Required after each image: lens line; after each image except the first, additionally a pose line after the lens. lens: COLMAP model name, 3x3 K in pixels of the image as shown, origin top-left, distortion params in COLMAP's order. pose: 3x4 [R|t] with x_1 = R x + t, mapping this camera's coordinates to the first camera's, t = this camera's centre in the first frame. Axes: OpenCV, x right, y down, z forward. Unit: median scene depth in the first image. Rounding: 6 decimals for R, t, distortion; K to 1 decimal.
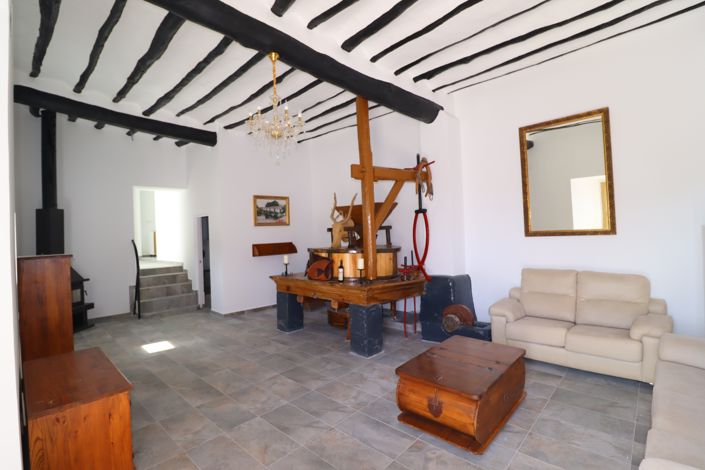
lens RADIAL K [[326.7, 0, 356.6], [0, 326.7, 231.1], [0, 0, 1]] dist [-0.000956, -0.013232]
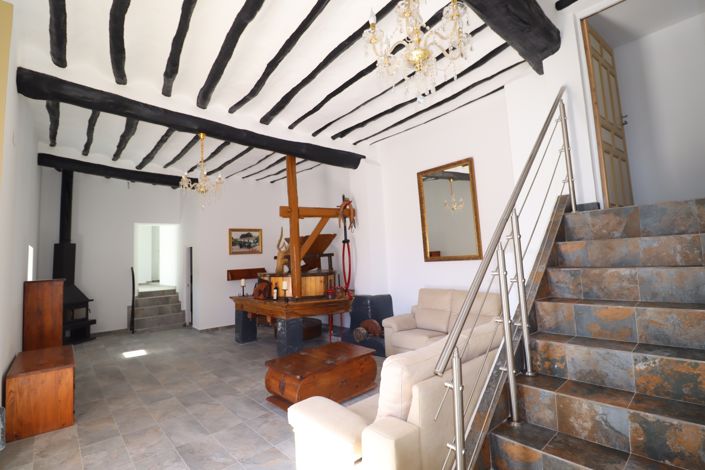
lens RADIAL K [[325.4, 0, 357.5], [0, 325.4, 229.4], [0, 0, 1]] dist [-0.000247, -0.013623]
pose [[0.997032, -0.019224, -0.074548, 0.333272], [0.013246, 0.996718, -0.079860, -0.008497], [0.075838, 0.078635, 0.994015, -0.200892]]
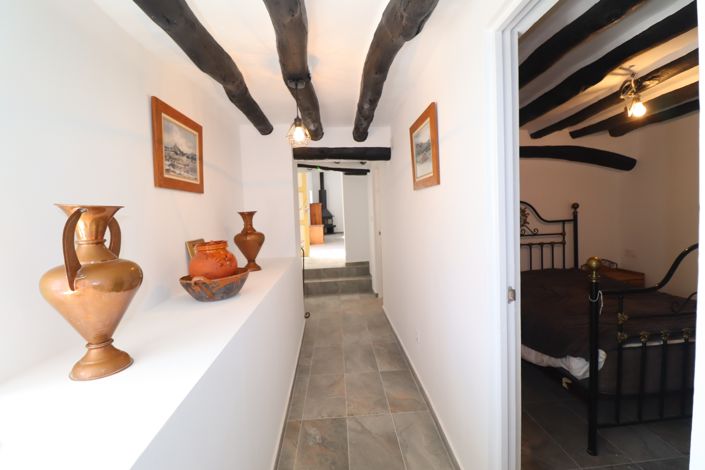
lens RADIAL K [[326.7, 0, 356.6], [0, 326.7, 231.1], [0, 0, 1]] dist [-0.000956, -0.013232]
pose [[0.742280, 0.044750, -0.668594, 1.350909], [0.014641, 0.996446, 0.082948, 0.064068], [0.669930, -0.071360, 0.738987, -1.051596]]
